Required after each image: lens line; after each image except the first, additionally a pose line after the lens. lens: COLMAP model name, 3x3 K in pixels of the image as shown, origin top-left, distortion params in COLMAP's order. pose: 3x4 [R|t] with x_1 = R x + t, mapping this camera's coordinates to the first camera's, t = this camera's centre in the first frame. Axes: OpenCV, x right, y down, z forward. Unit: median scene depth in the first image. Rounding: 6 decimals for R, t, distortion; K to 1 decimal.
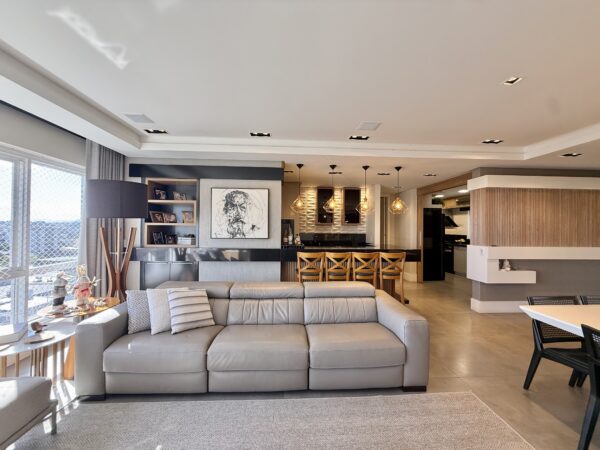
lens RADIAL K [[240.1, 0, 300.4], [0, 240.1, 227.0], [0, 0, 1]] dist [-0.001063, 0.000525]
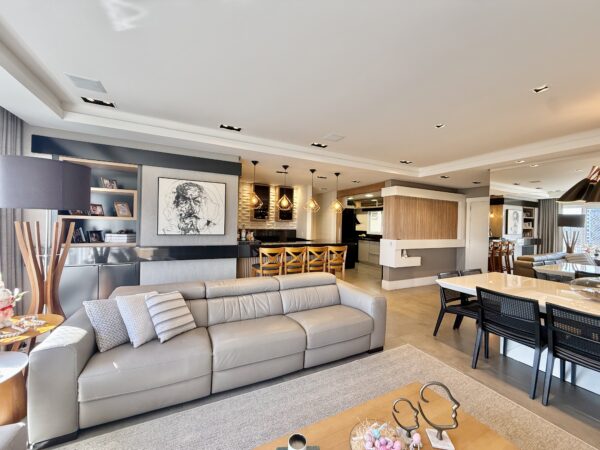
lens RADIAL K [[240.1, 0, 300.9], [0, 240.1, 226.5], [0, 0, 1]] dist [-0.001063, 0.000525]
pose [[0.917704, 0.007836, 0.397188, -0.258205], [-0.014200, 0.999814, 0.013083, -0.002899], [-0.397011, -0.017647, 0.917644, -0.010025]]
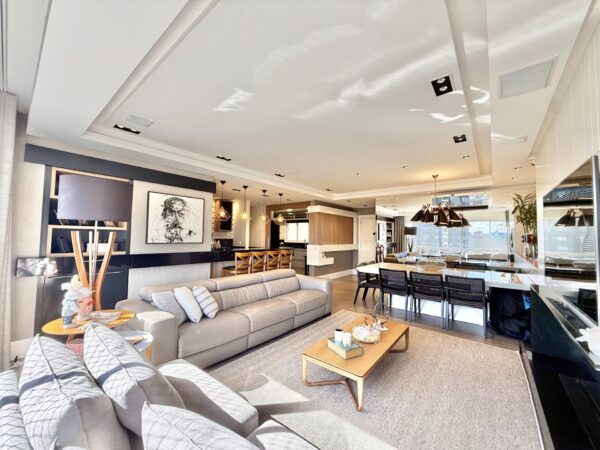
lens RADIAL K [[240.1, 0, 301.7], [0, 240.1, 226.4], [0, 0, 1]] dist [-0.001063, 0.000525]
pose [[0.666699, 0.031722, 0.744652, -0.727389], [-0.008882, 0.999361, -0.034621, 0.006386], [-0.745274, 0.016468, 0.666555, -0.112136]]
